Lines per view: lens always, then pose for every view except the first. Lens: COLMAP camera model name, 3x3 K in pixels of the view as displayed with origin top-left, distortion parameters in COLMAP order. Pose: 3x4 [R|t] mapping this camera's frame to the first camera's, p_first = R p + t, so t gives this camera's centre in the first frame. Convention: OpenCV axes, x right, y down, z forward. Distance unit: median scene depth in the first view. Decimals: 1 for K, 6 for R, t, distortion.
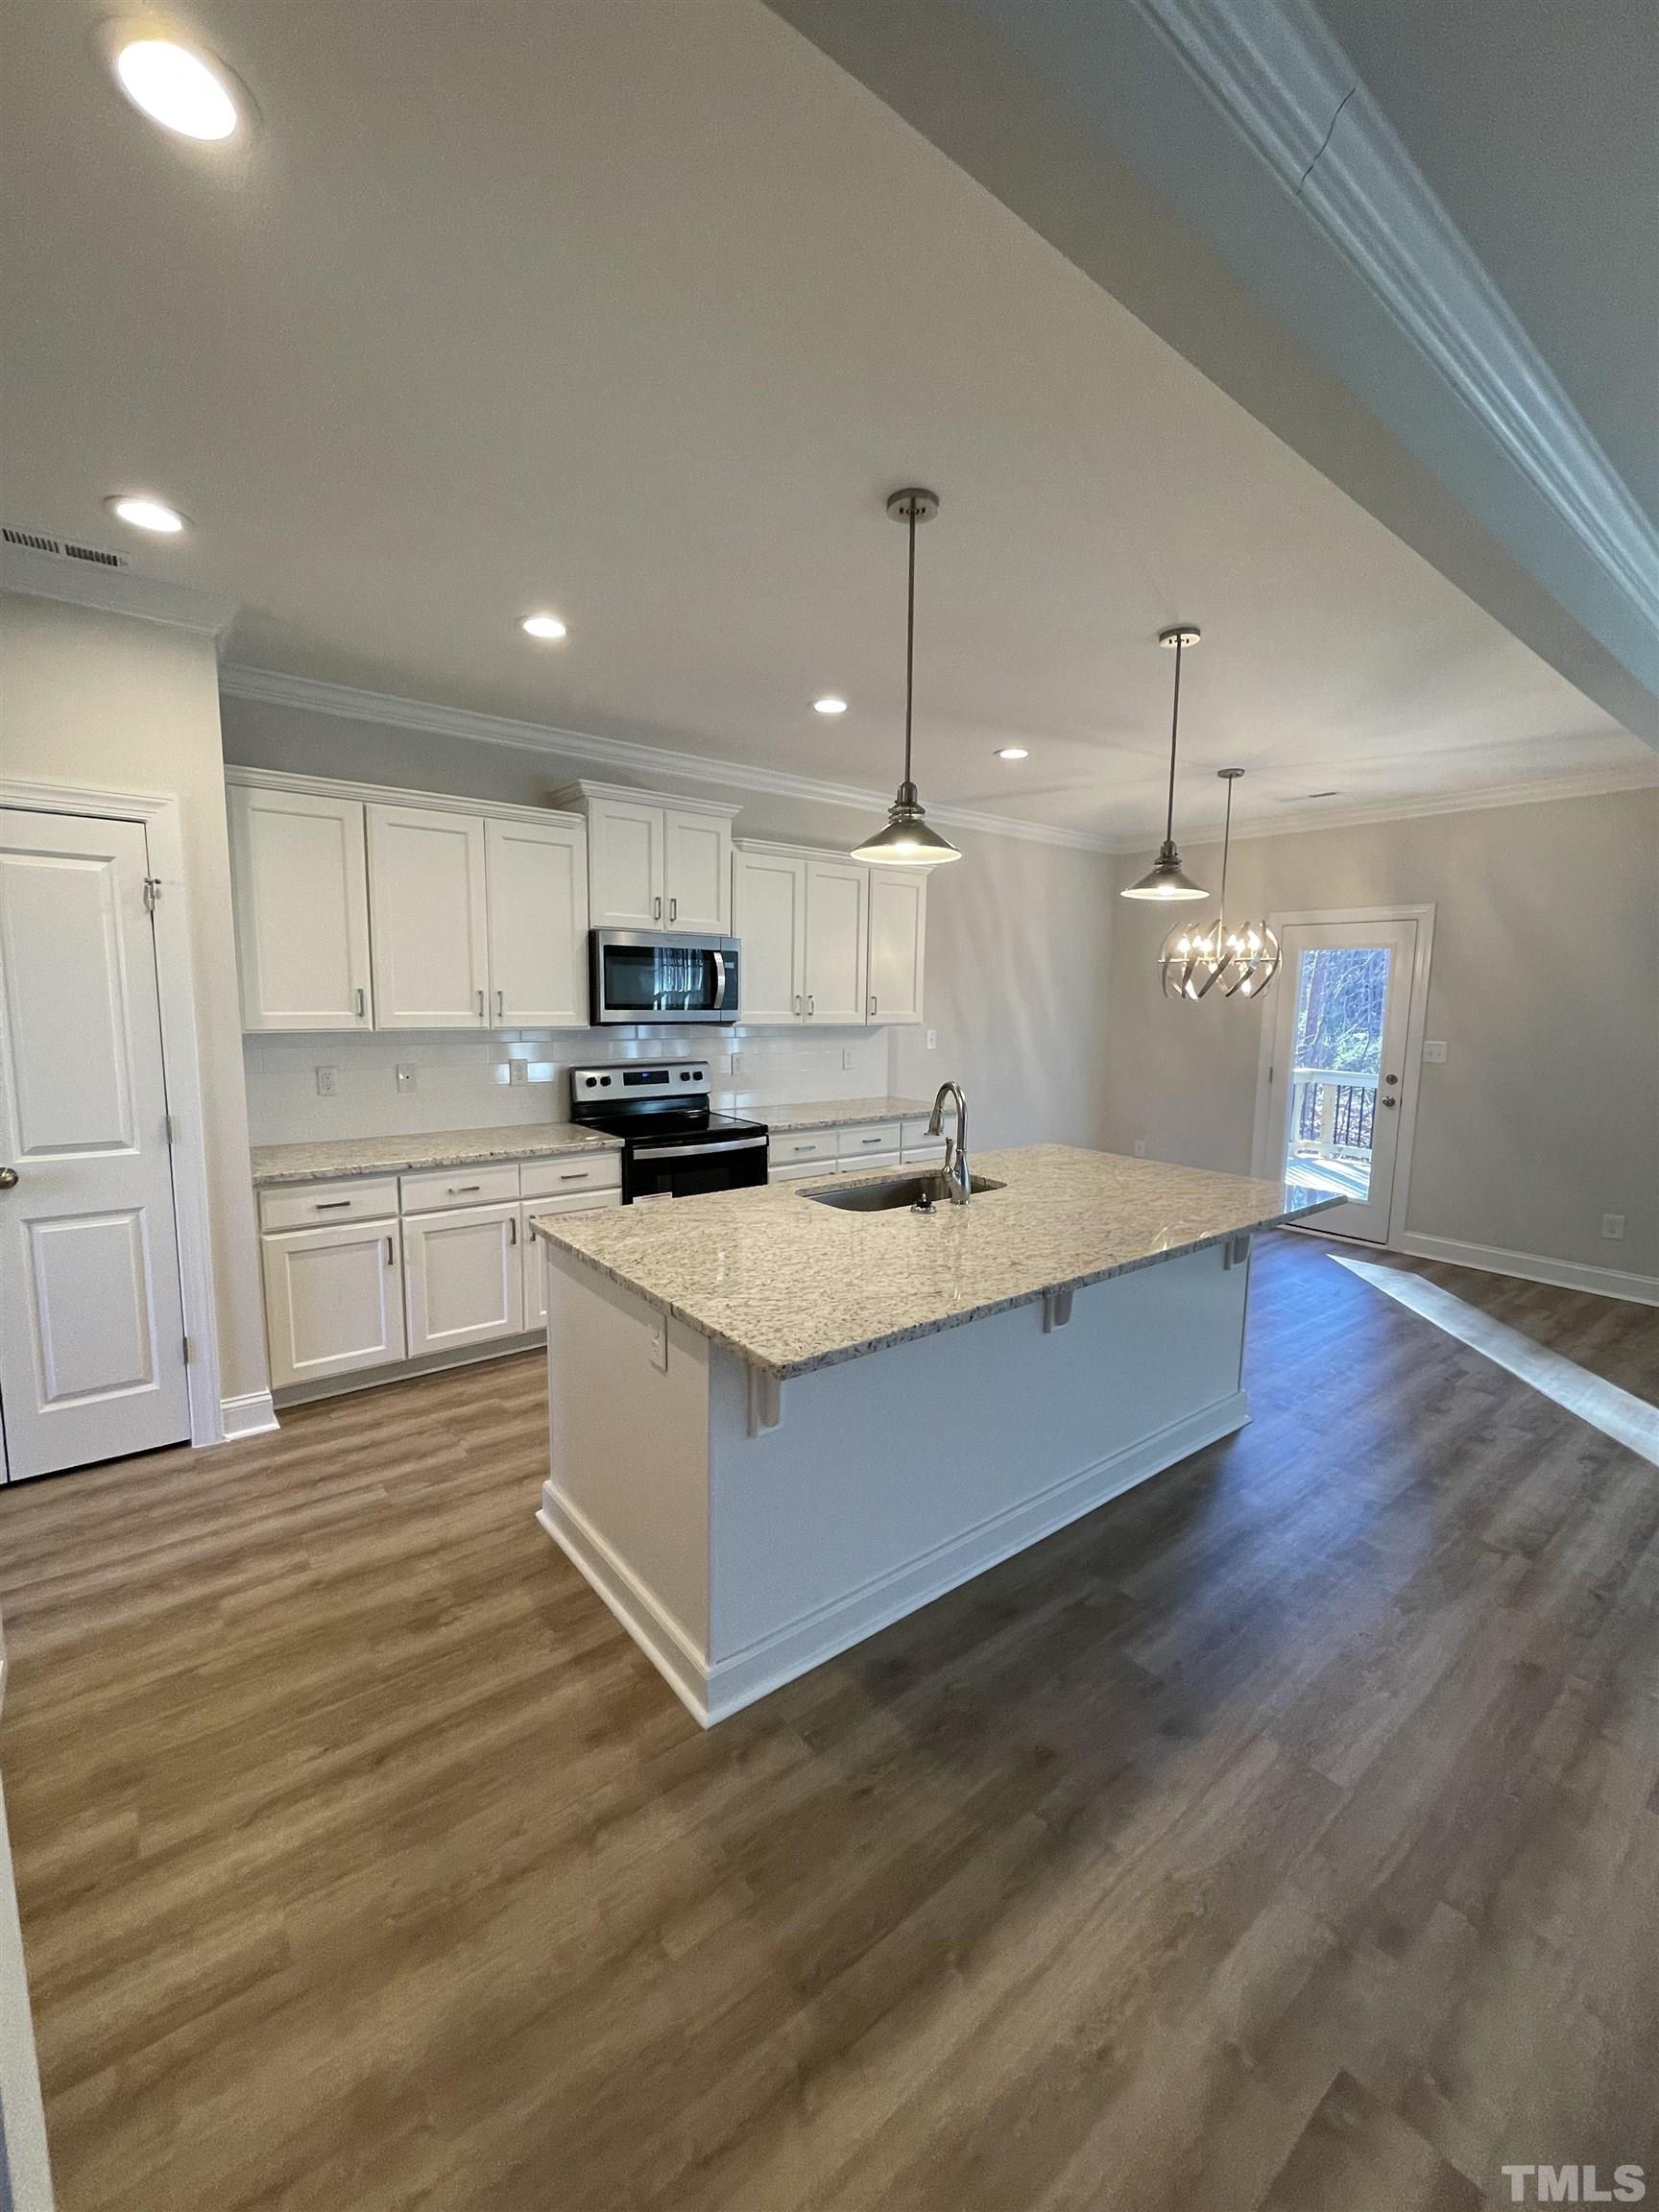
lens RADIAL K [[886.2, 0, 831.8], [0, 886.2, 1108.1], [0, 0, 1]] dist [-0.005281, 0.000671]
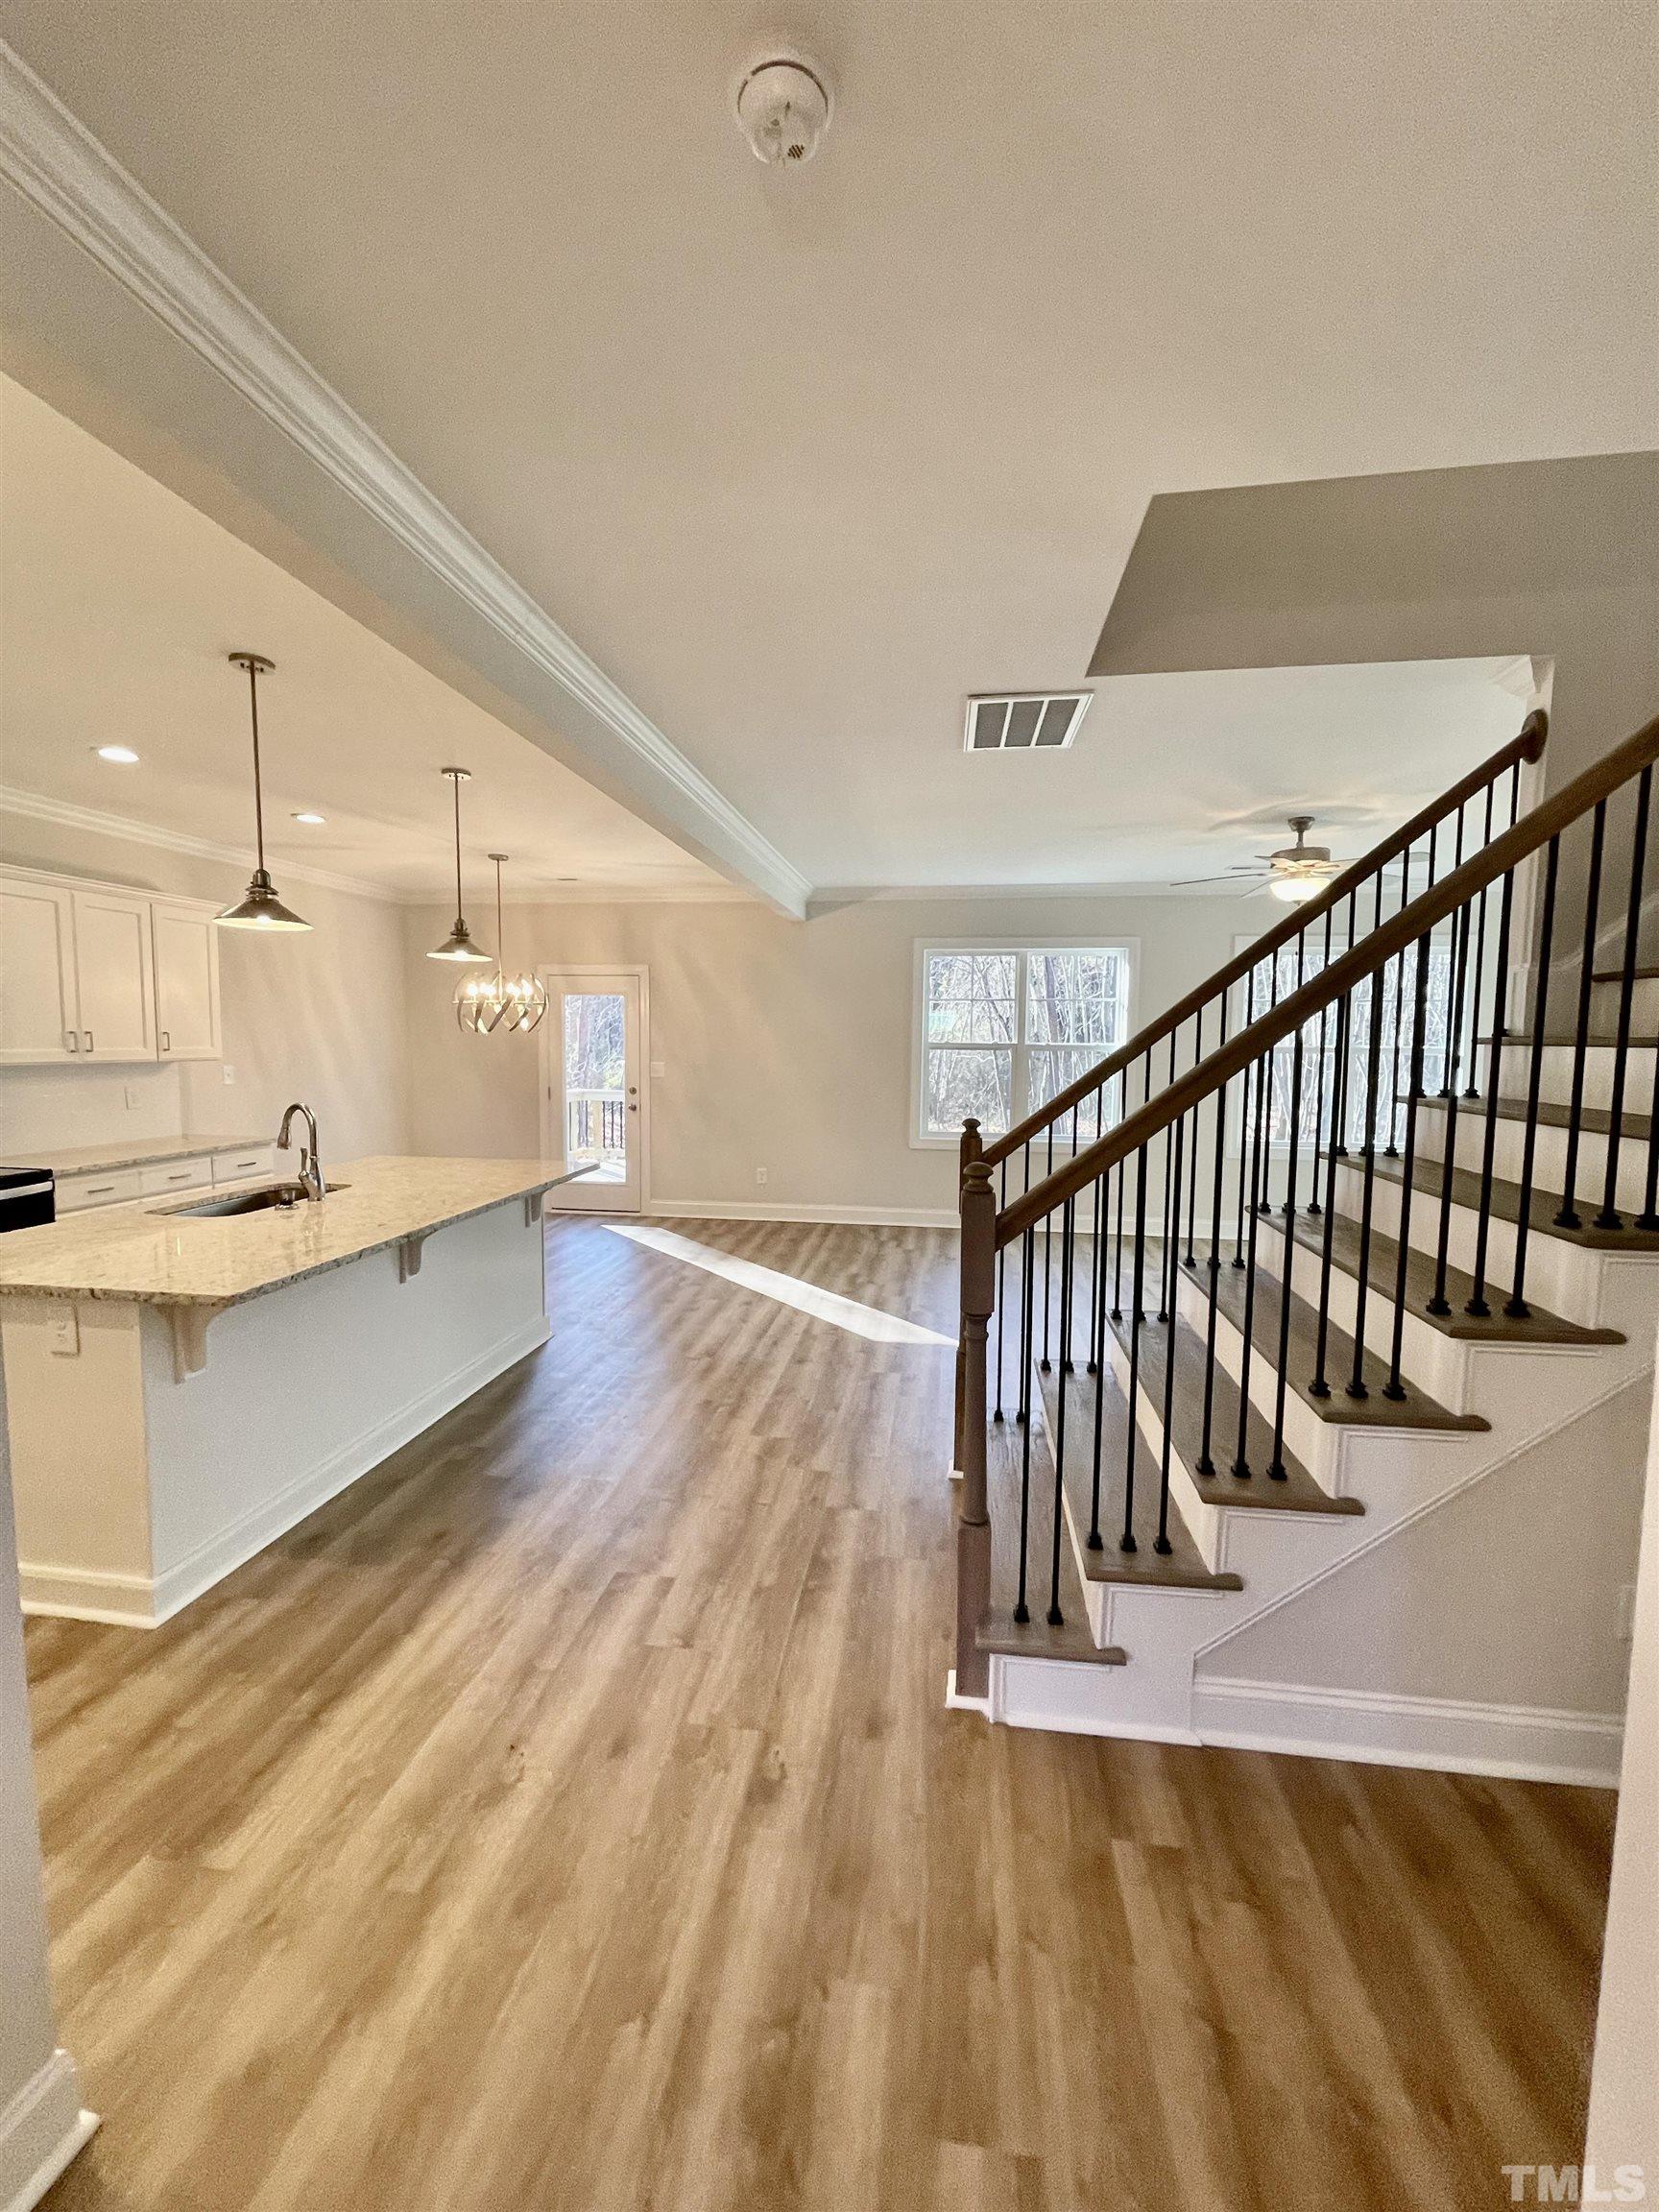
lens RADIAL K [[886.2, 0, 824.2], [0, 886.2, 1102.0], [0, 0, 1]] dist [-0.005281, 0.000671]
pose [[0.726118, -0.059482, 0.684992, -0.158322], [0.088722, 0.996028, -0.007559, 0.038589], [-0.681822, 0.066263, 0.728511, -0.346243]]
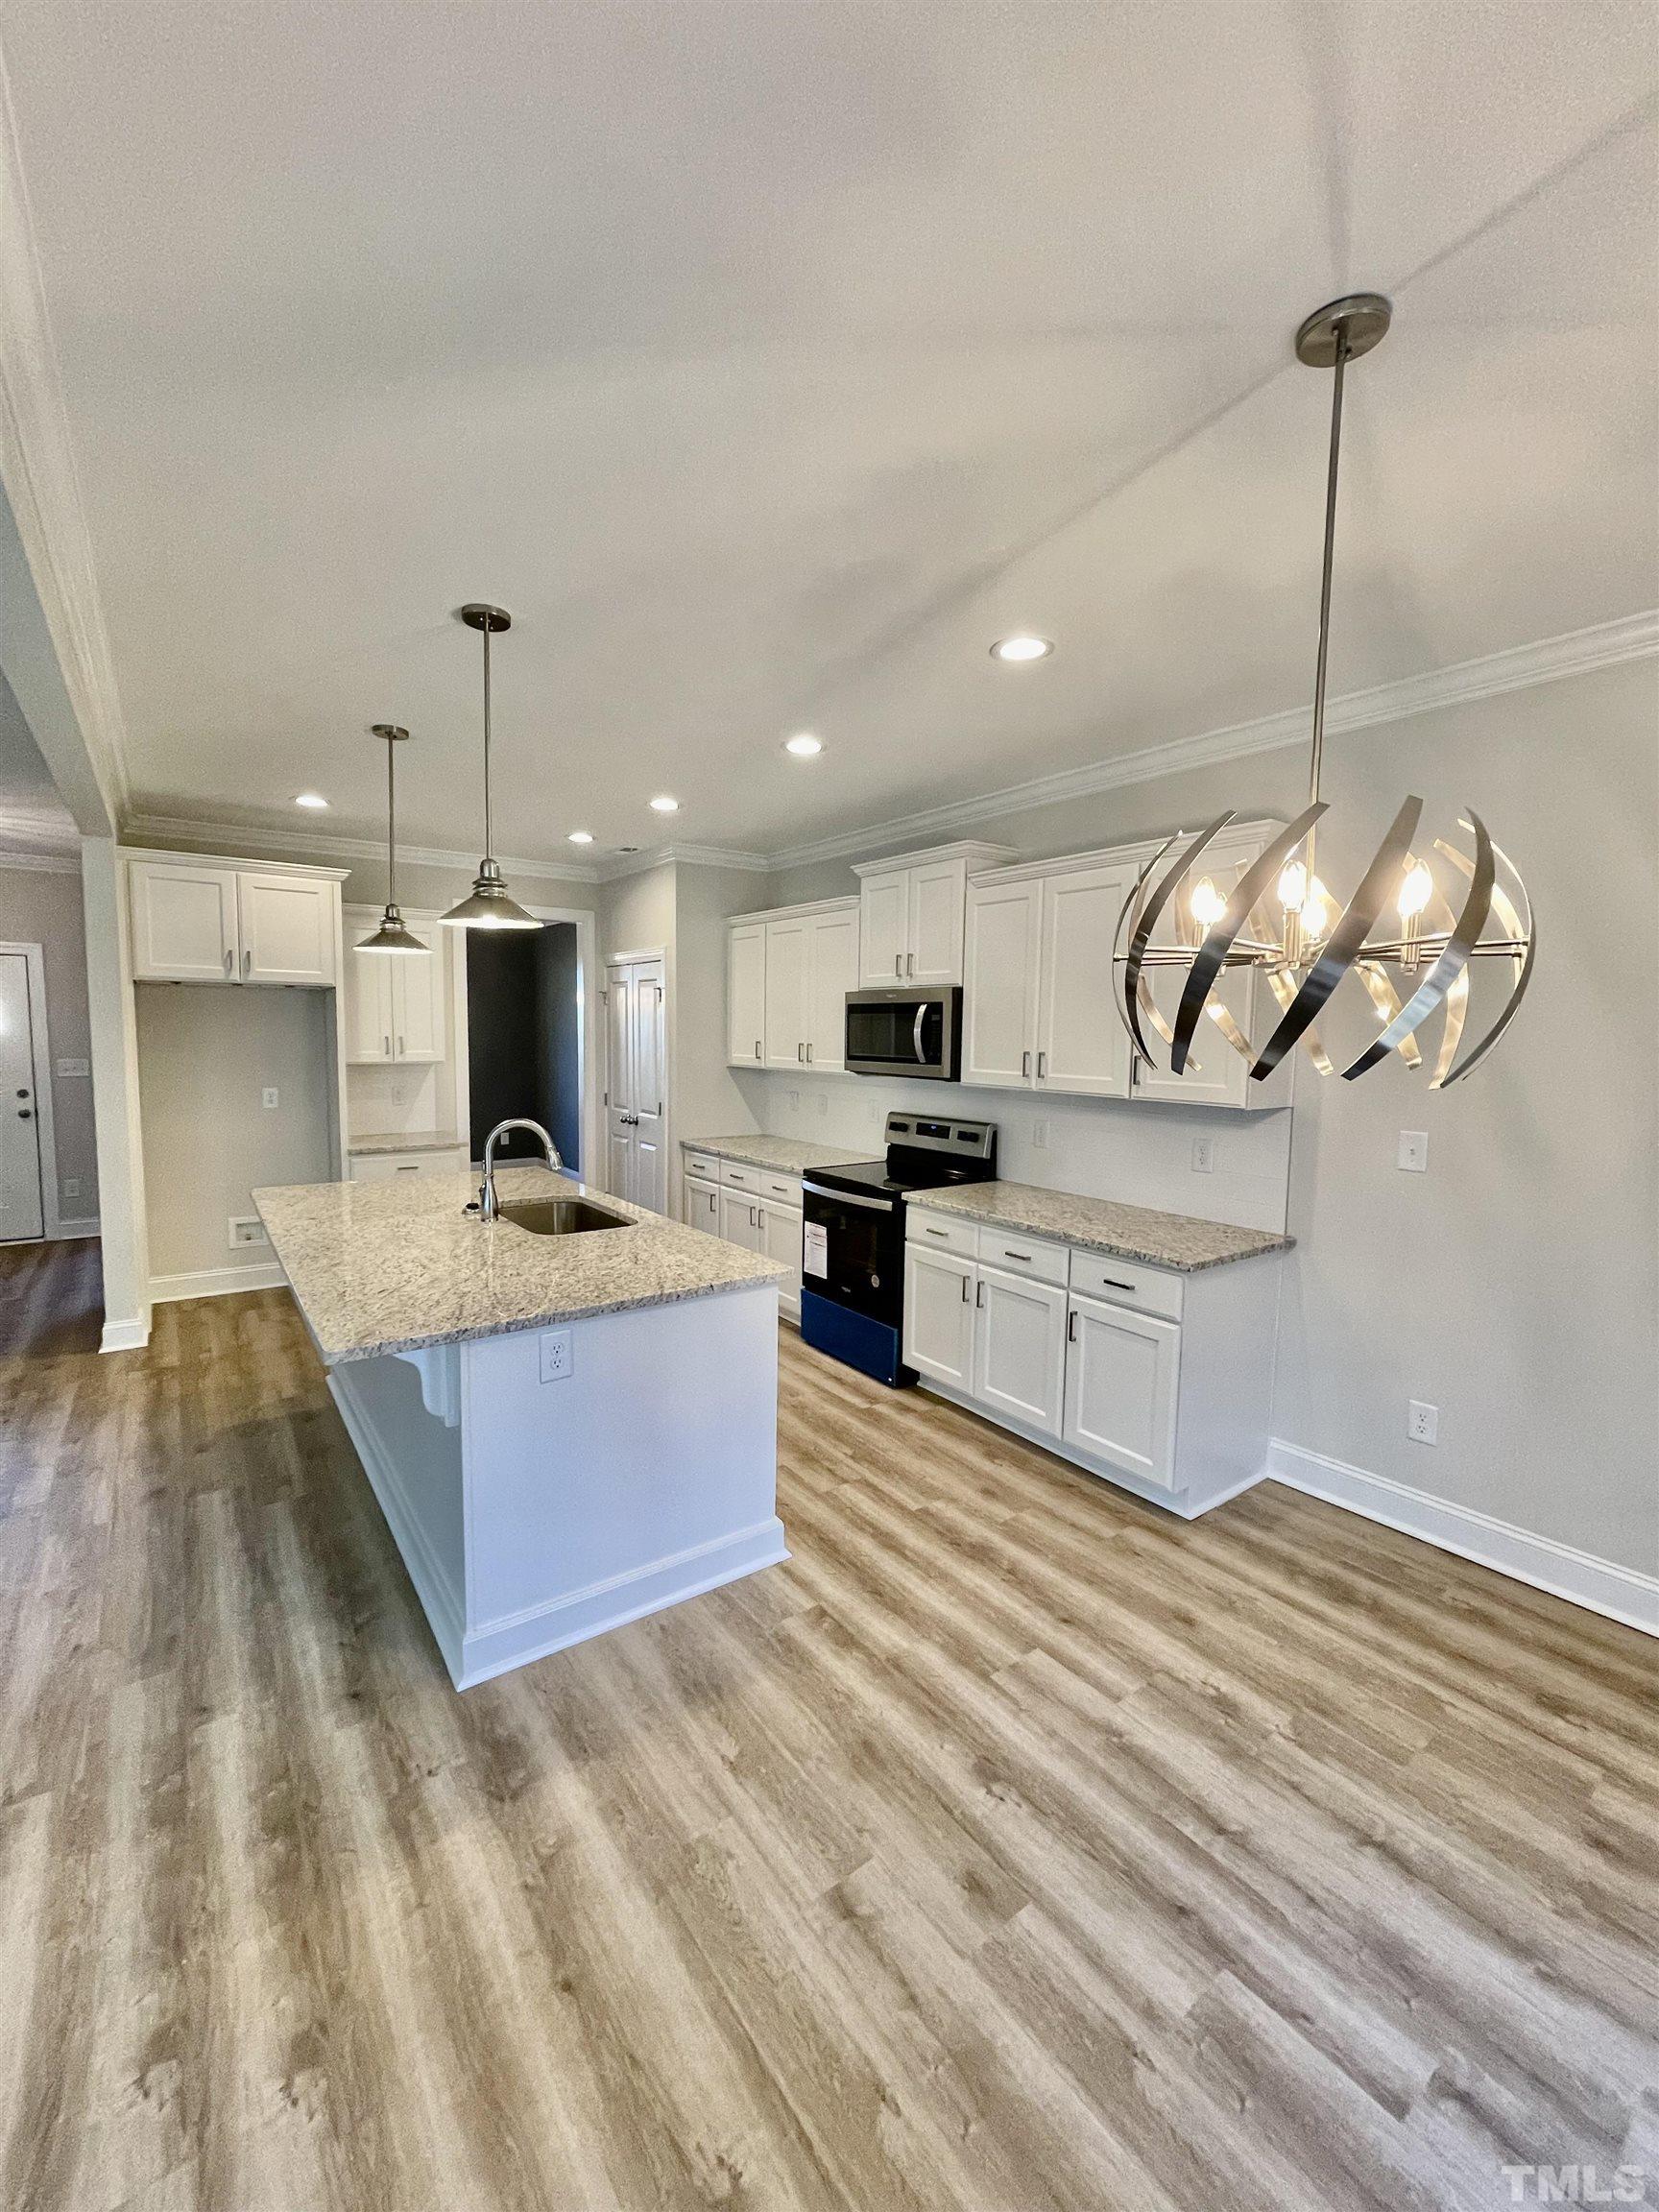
lens RADIAL K [[886.2, 0, 819.1], [0, 886.2, 1099.5], [0, 0, 1]] dist [-0.005281, 0.000671]
pose [[-0.034211, 0.063955, -0.997366, 1.146180], [-0.145568, 0.986989, 0.068283, -0.171154], [0.988756, 0.147521, -0.024456, 1.279131]]
